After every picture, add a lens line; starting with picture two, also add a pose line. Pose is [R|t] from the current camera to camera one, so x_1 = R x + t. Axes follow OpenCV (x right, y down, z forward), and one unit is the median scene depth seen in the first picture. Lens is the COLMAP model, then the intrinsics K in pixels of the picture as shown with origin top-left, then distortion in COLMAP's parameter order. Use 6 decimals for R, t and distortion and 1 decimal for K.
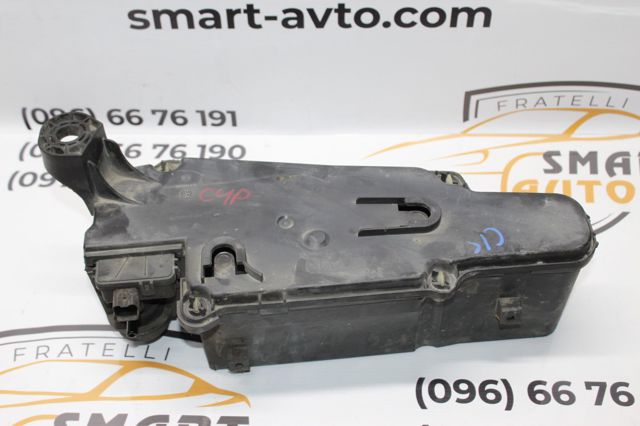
lens RADIAL K [[882.4, 0, 315.1], [0, 882.4, 216.1], [0, 0, 1]] dist [-0.026758, 0.000000]
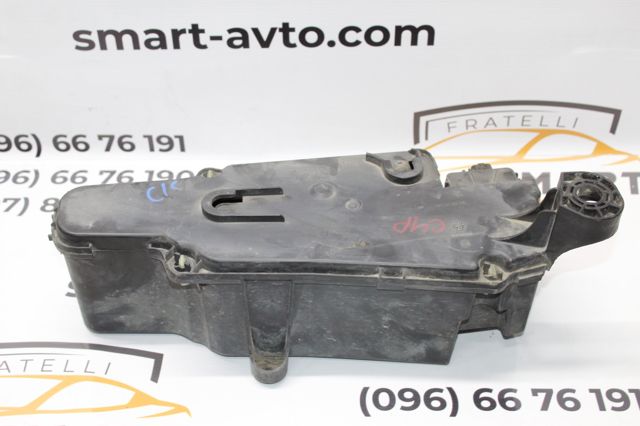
lens RADIAL K [[979.4, 0, 321.2], [0, 979.4, 217.0], [0, 0, 1]] dist [-0.007091, 0.000000]
pose [[0.999707, -0.010853, 0.021629, 0.042577], [0.012843, 0.995477, -0.094126, 0.083792], [-0.020510, 0.094376, 0.995325, -0.093307]]
